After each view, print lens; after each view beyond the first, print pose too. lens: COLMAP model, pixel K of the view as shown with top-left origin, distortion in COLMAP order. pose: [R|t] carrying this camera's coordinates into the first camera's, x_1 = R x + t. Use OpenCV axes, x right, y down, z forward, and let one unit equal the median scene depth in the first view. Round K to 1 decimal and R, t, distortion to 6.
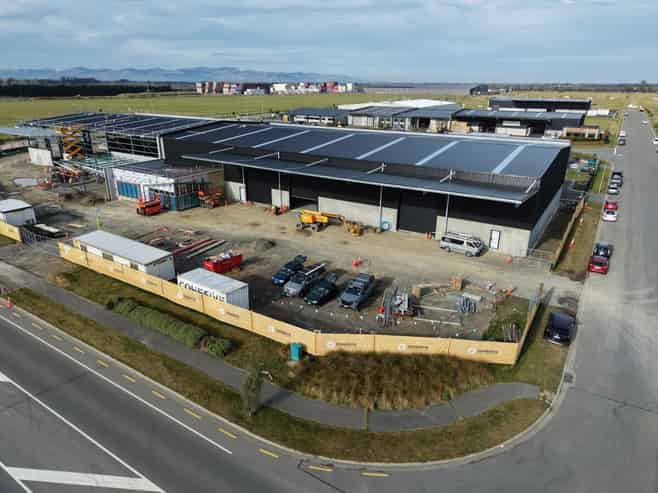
lens RADIAL K [[437.5, 0, 329.0], [0, 437.5, 246.5], [0, 0, 1]] dist [0.016298, -0.002435]
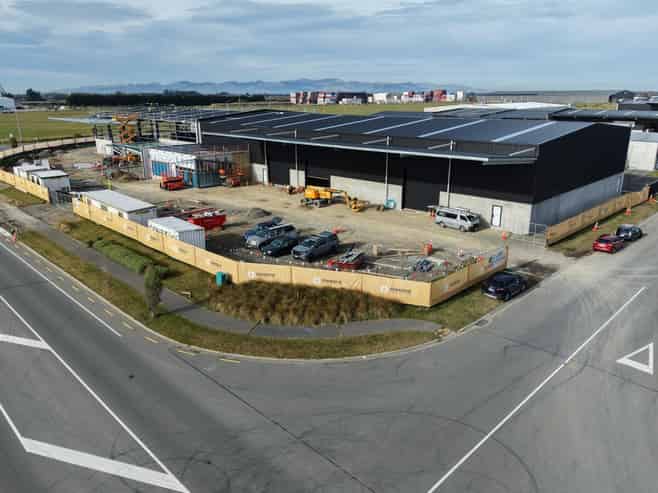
lens RADIAL K [[494.2, 0, 329.0], [0, 494.2, 246.5], [0, 0, 1]] dist [0.024838, -0.004620]
pose [[0.977335, 0.051590, -0.205314, 0.221701], [-0.063573, 0.996611, -0.052198, 0.108180], [0.201925, 0.064068, 0.977303, -0.065256]]
